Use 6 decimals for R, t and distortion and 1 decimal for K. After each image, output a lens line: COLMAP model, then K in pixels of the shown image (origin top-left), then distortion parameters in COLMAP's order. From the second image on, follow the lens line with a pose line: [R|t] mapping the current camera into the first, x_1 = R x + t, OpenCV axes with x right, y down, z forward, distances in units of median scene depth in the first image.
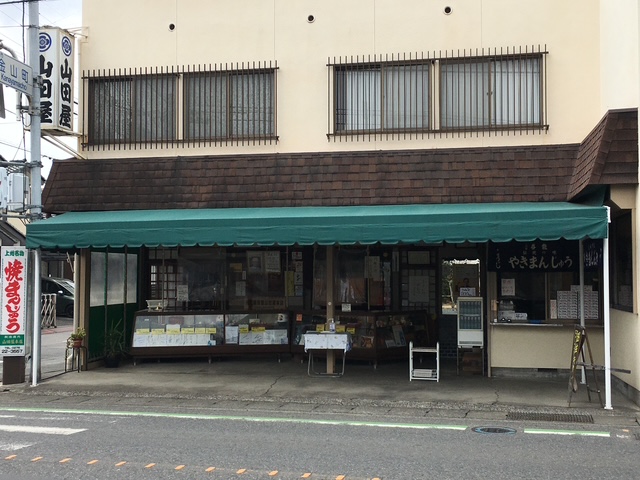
lens RADIAL K [[604.2, 0, 320.0], [0, 604.2, 240.0], [0, 0, 1]] dist [-0.008373, -0.011814]
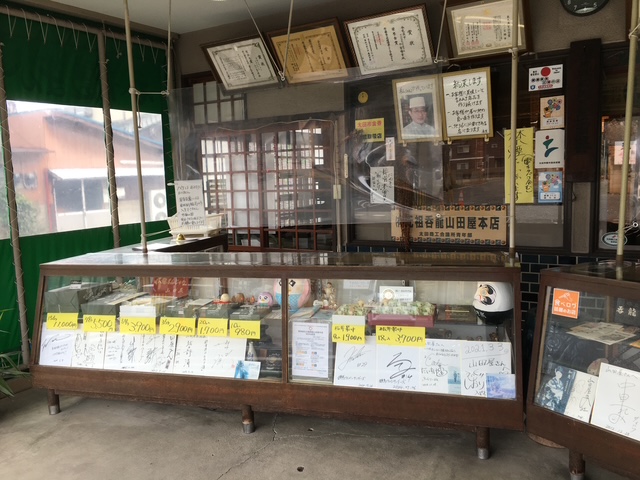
lens RADIAL K [[552.6, 0, 320.0], [0, 552.6, 240.0], [0, 0, 1]] dist [0.061152, 0.000295]
pose [[0.927909, 0.016052, -0.372460, -0.044197], [0.053870, 0.982814, 0.176563, 0.060664], [0.368893, -0.183899, 0.911098, 0.792576]]
